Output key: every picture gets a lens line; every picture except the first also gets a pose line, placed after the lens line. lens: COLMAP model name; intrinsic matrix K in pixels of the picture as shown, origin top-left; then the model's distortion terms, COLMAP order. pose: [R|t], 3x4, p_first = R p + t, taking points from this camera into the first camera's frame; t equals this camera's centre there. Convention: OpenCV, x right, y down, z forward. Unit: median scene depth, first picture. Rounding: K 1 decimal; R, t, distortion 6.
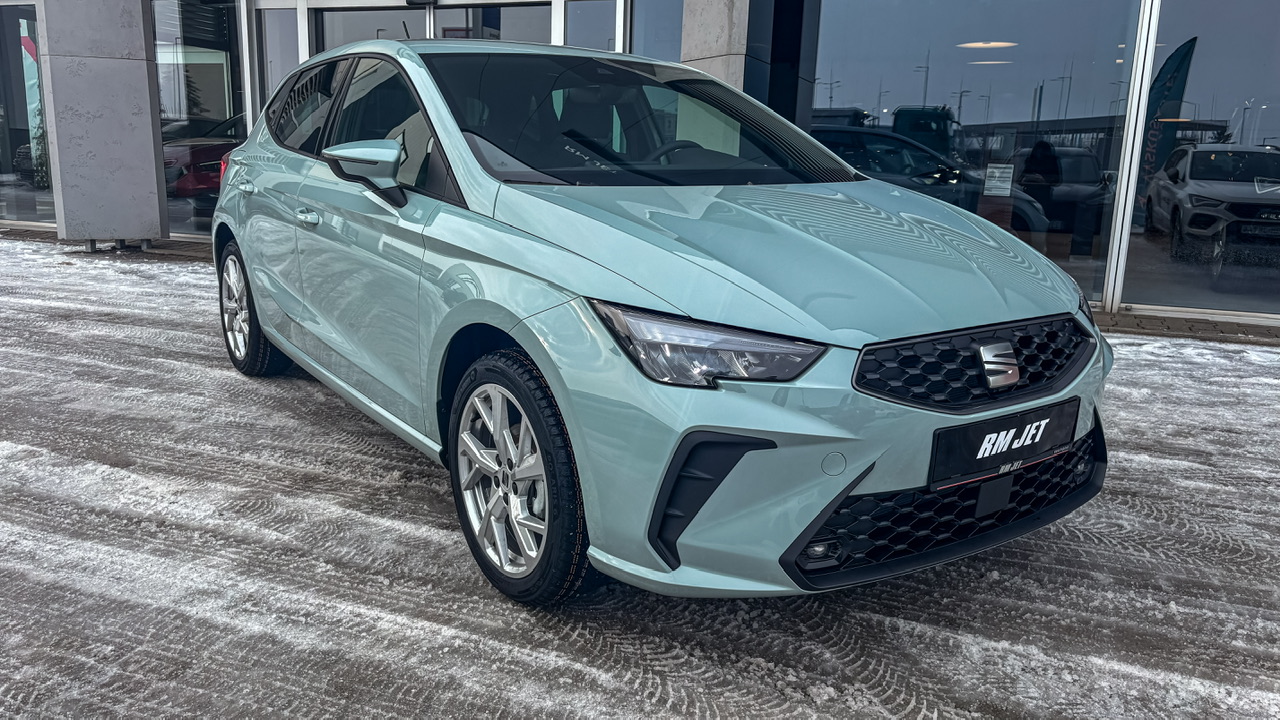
lens RADIAL K [[981.6, 0, 639.1], [0, 981.6, 361.5], [0, 0, 1]] dist [-0.004891, -0.002620]
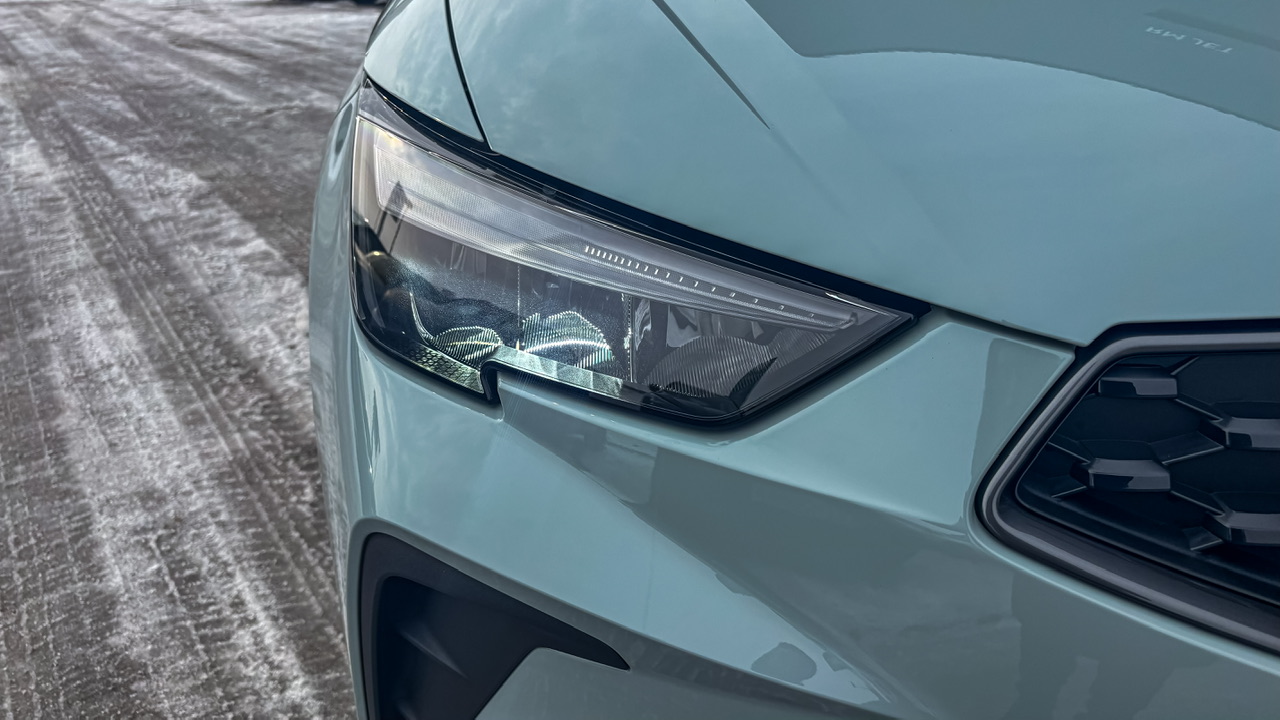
lens RADIAL K [[981.6, 0, 641.0], [0, 981.6, 359.3], [0, 0, 1]] dist [-0.004891, -0.002620]
pose [[0.841010, 0.179704, -0.510302, 0.211332], [-0.085098, 0.975422, 0.203251, -0.038257], [0.534285, -0.127510, 0.835632, 0.629799]]
